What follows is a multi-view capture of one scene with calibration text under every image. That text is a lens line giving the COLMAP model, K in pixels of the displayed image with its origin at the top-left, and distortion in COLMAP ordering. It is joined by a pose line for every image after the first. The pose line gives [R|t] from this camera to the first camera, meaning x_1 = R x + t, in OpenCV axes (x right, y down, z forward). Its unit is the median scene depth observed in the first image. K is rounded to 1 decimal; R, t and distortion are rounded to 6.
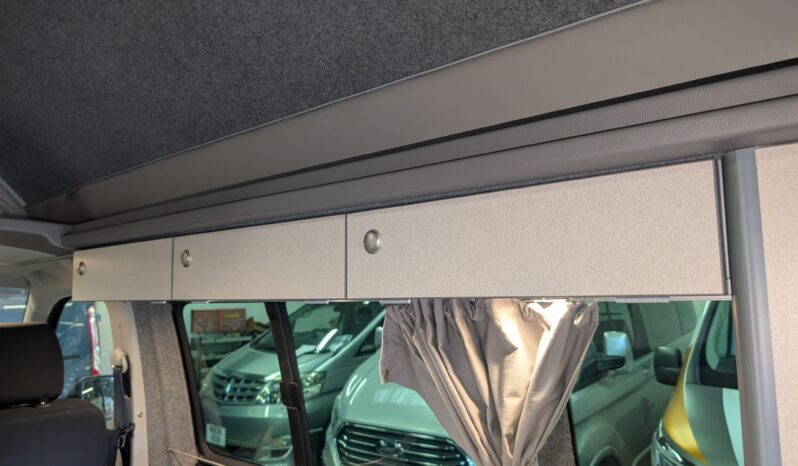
lens RADIAL K [[564.0, 0, 399.0], [0, 564.0, 233.0], [0, 0, 1]] dist [0.001965, 0.000176]
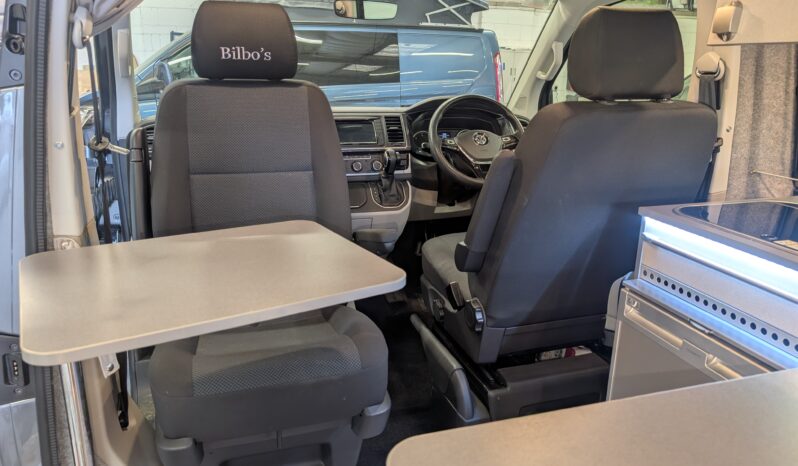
lens RADIAL K [[564.0, 0, 399.0], [0, 564.0, 233.0], [0, 0, 1]] dist [0.001965, 0.000176]
pose [[0.838406, 0.175949, -0.515865, -0.500888], [0.042436, 0.922517, 0.383616, 0.134567], [0.543391, -0.343517, 0.765978, -0.024455]]
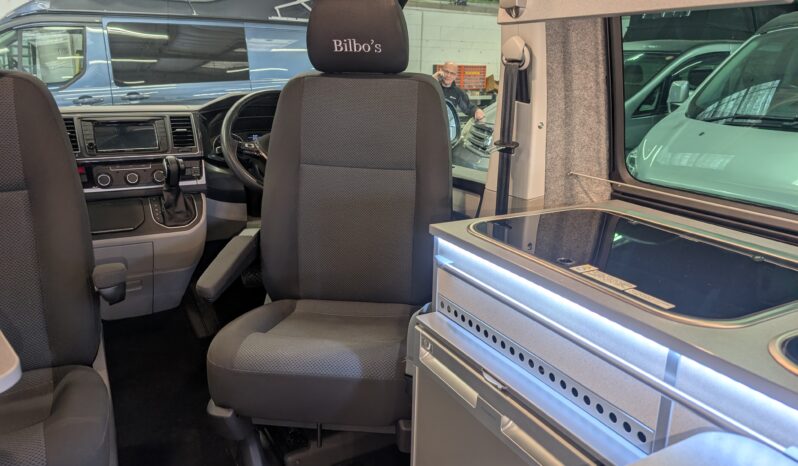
lens RADIAL K [[570.7, 0, 386.7], [0, 570.7, 227.5], [0, 0, 1]] dist [0.003486, -0.005623]
pose [[0.924500, 0.127906, -0.359082, -0.437253], [0.018768, 0.925606, 0.378023, 0.186564], [0.380720, -0.356222, 0.853322, 0.250695]]
